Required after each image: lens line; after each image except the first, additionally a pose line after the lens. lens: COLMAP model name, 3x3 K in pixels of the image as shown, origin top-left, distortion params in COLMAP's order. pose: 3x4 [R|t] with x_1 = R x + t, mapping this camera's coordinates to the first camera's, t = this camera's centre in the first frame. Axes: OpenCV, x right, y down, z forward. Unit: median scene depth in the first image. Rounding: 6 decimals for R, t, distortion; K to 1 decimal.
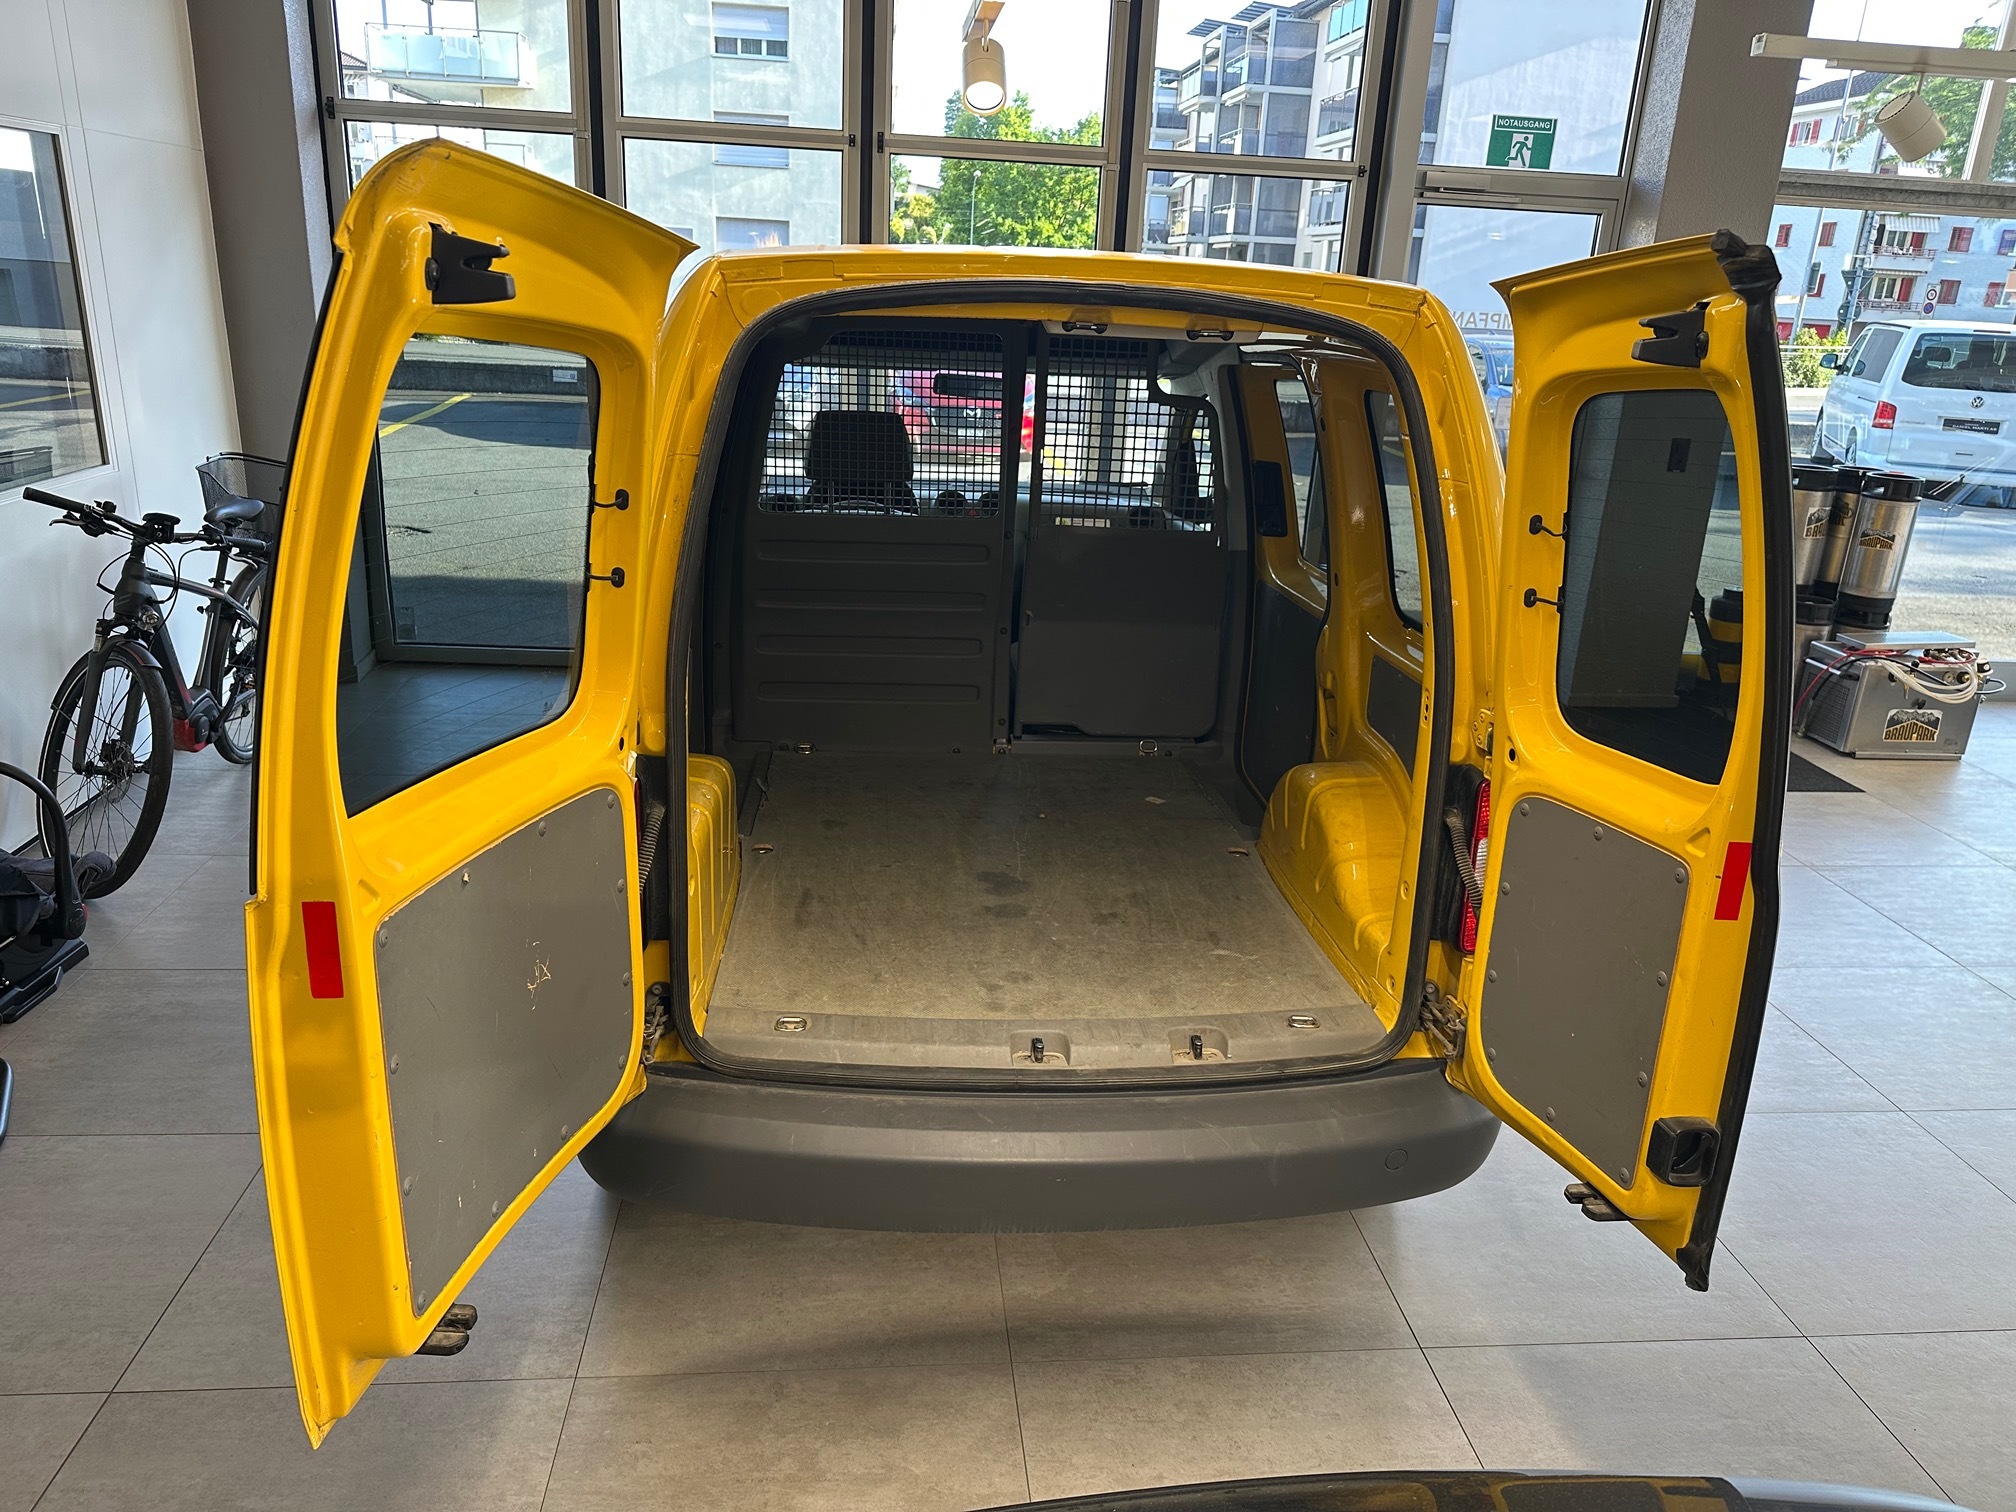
lens RADIAL K [[1433.0, 0, 1023.9], [0, 1433.0, 753.8], [0, 0, 1]] dist [0.003866, -0.018649]
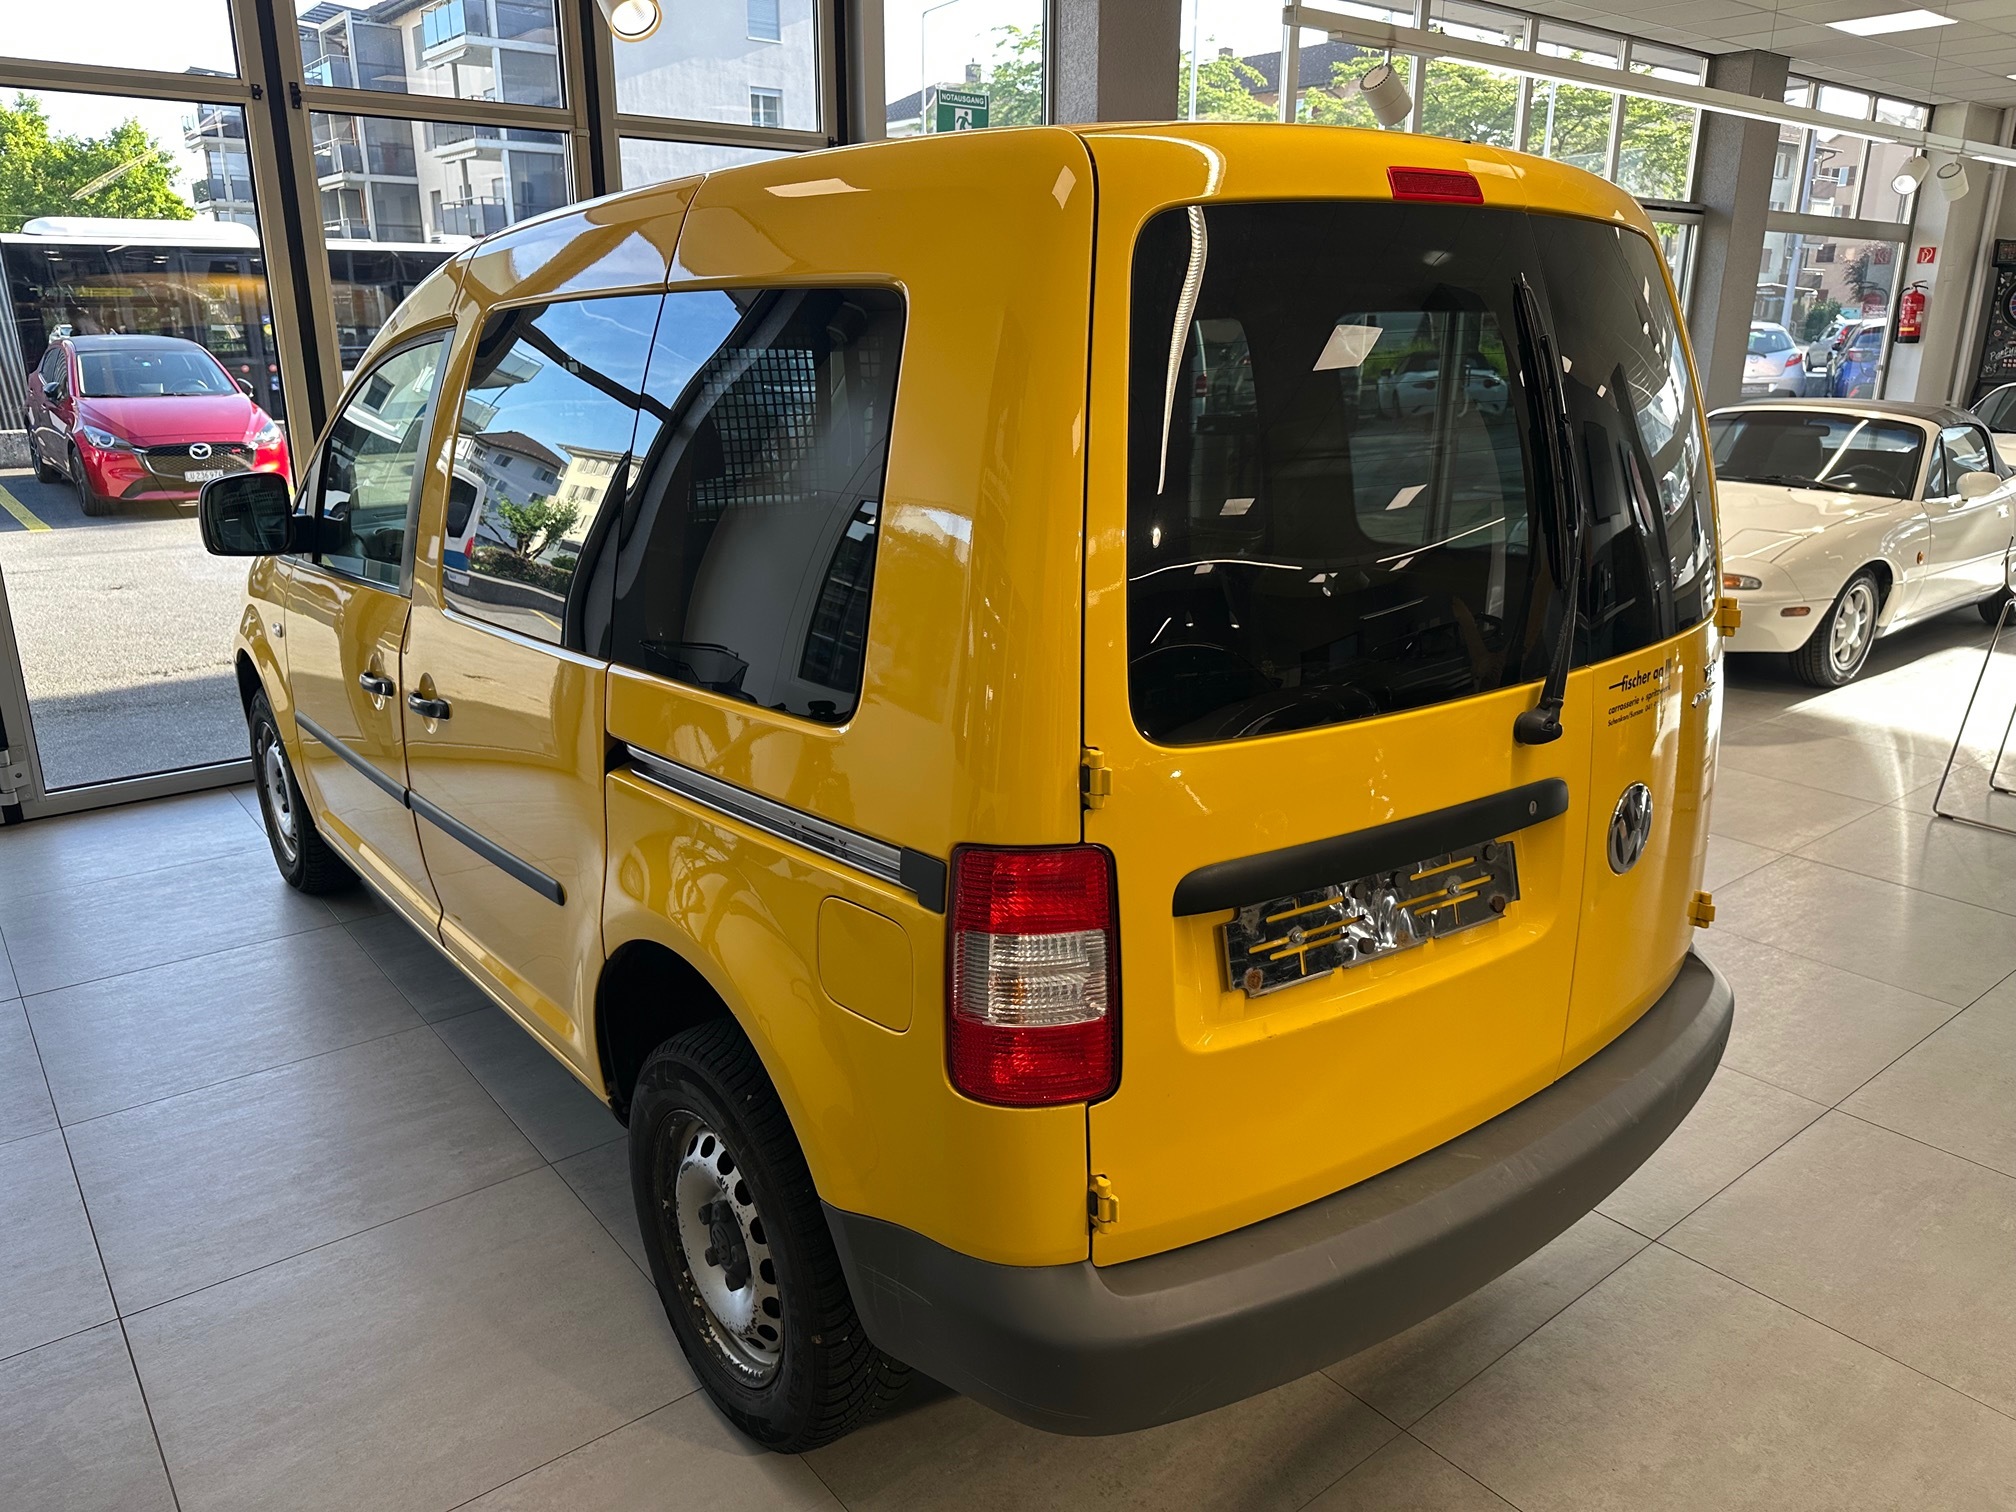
lens RADIAL K [[1433.0, 0, 988.7], [0, 1433.0, 748.3], [0, 0, 1]] dist [0.003866, -0.018649]
pose [[0.841762, -0.194344, 0.503654, -0.251665], [0.202103, 0.978555, 0.039817, -0.028194], [-0.500591, 0.068273, 0.862988, 0.155403]]
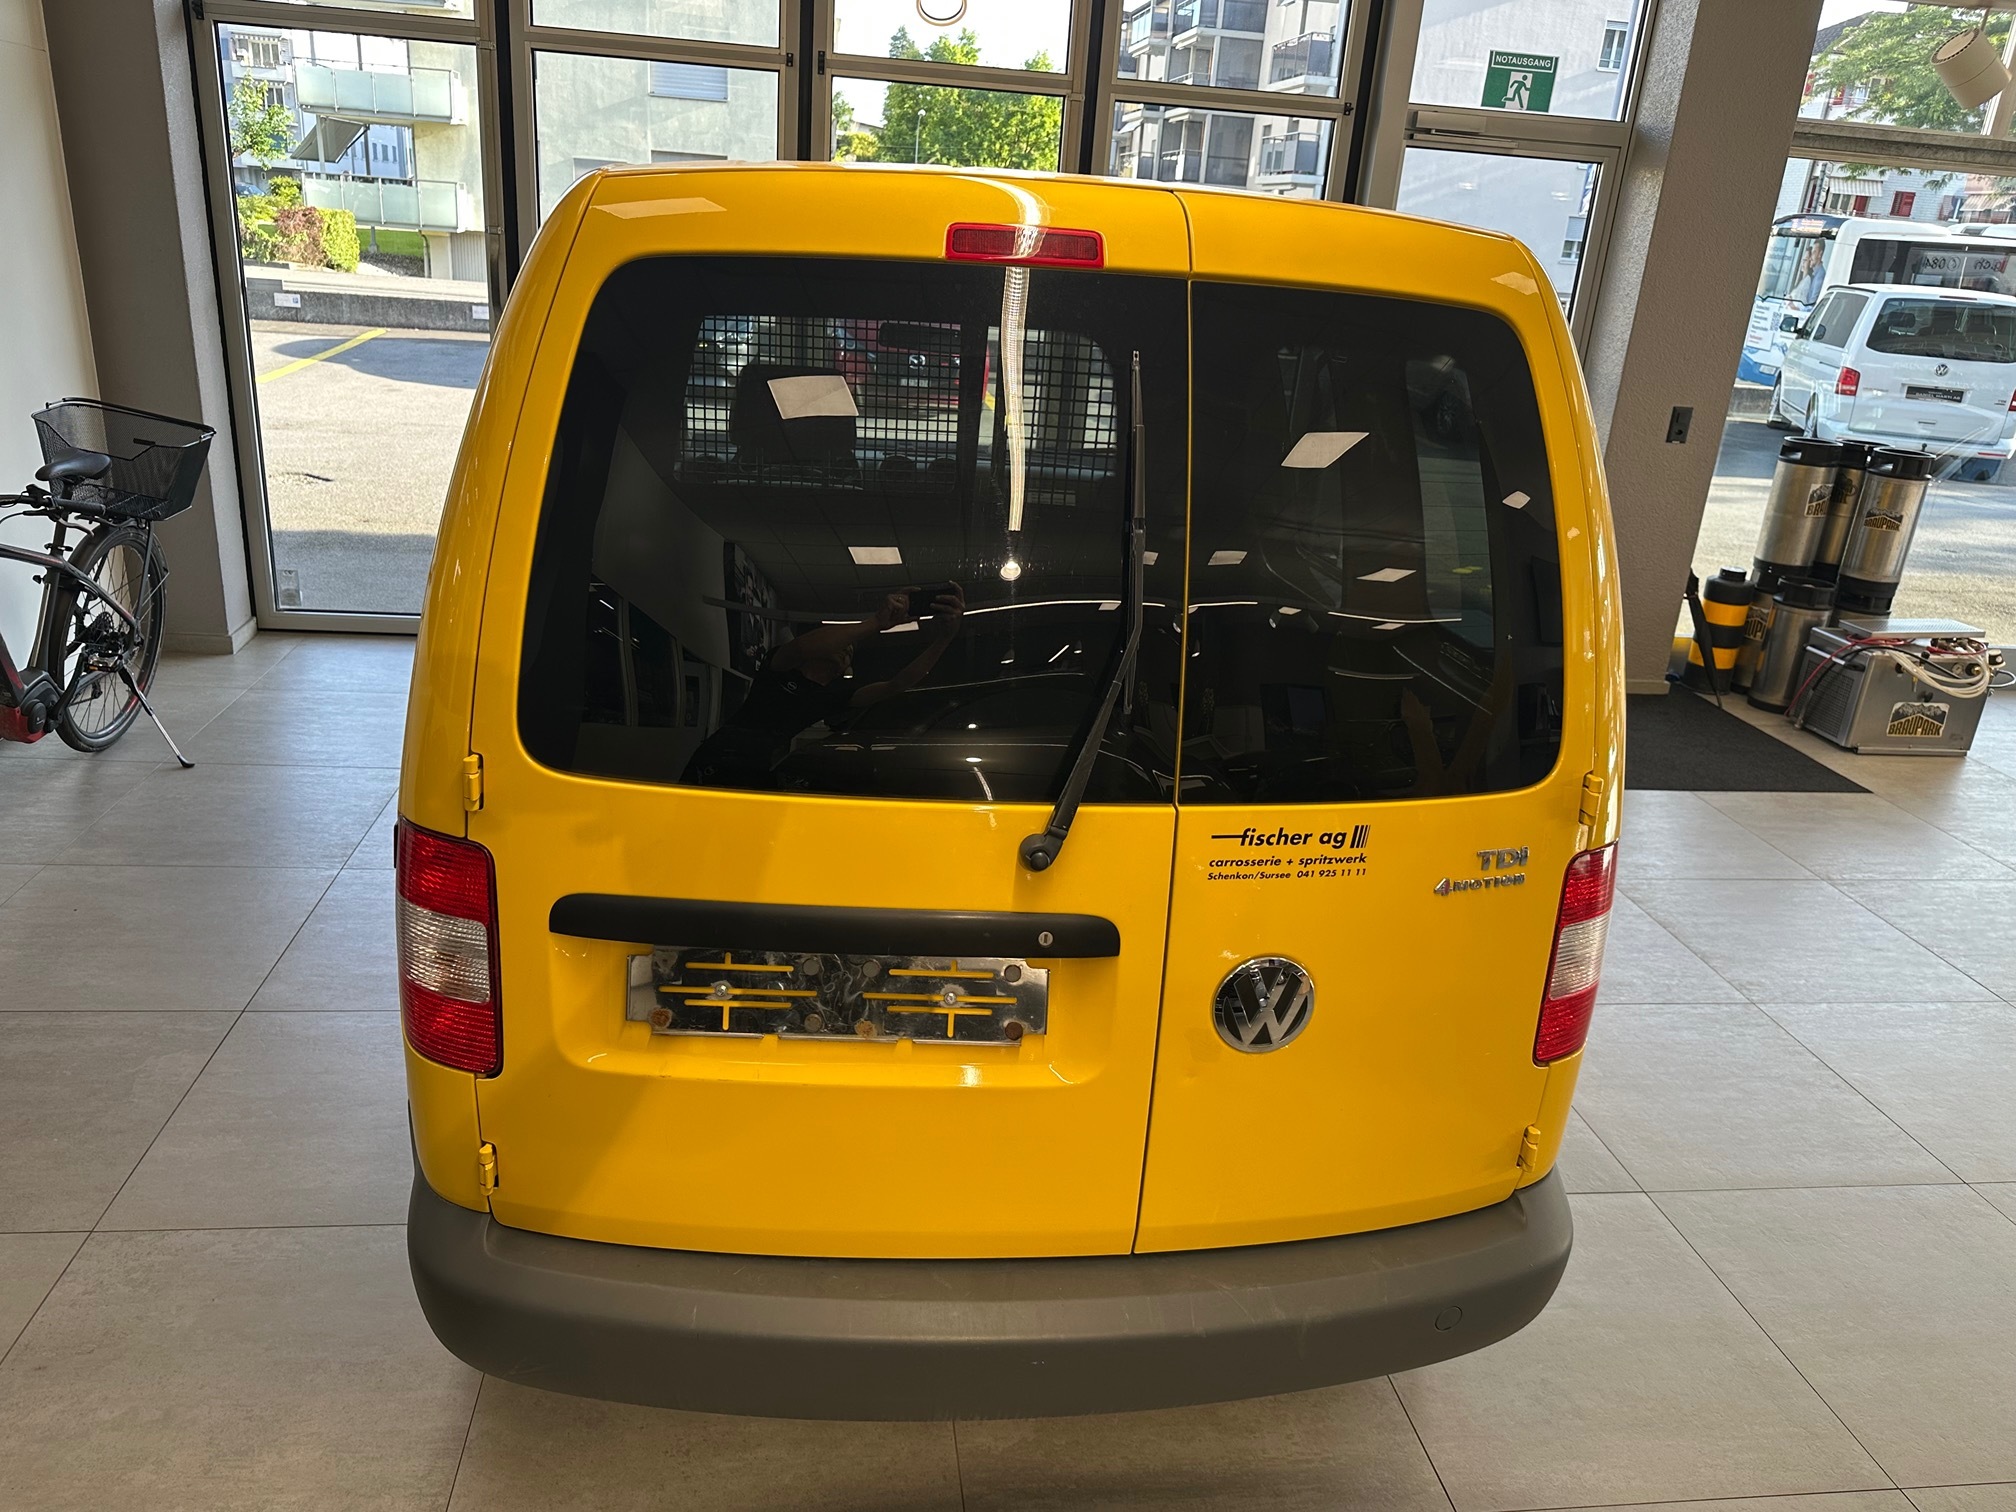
lens RADIAL K [[1433.0, 0, 1010.9], [0, 1433.0, 740.7], [0, 0, 1]] dist [0.003866, -0.018649]
pose [[0.999355, 0.010169, 0.034436, -0.007648], [-0.011081, 0.999591, 0.026382, -0.025630], [-0.034154, -0.026747, 0.999059, 0.085116]]
